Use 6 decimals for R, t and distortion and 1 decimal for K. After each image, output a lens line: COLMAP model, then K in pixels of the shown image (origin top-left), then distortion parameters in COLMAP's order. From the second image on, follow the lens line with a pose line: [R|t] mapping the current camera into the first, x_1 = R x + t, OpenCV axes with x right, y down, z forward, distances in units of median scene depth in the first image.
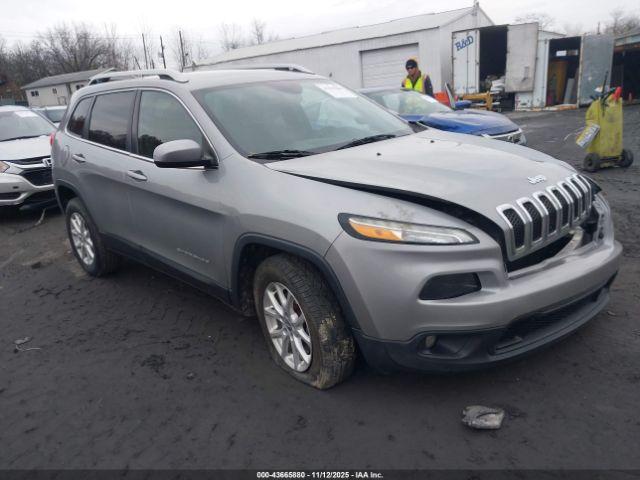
lens RADIAL K [[503.3, 0, 317.1], [0, 503.3, 241.6], [0, 0, 1]] dist [-0.000581, 0.002359]
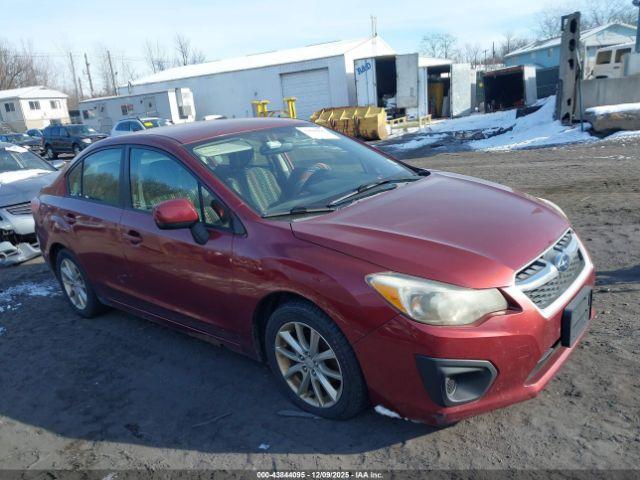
lens RADIAL K [[503.3, 0, 320.7], [0, 503.3, 239.1], [0, 0, 1]] dist [-0.000581, 0.002359]
pose [[0.989047, -0.049552, 0.139038, -0.002869], [0.053369, 0.998290, -0.023854, 0.041755], [-0.137618, 0.031013, 0.990000, -0.174350]]
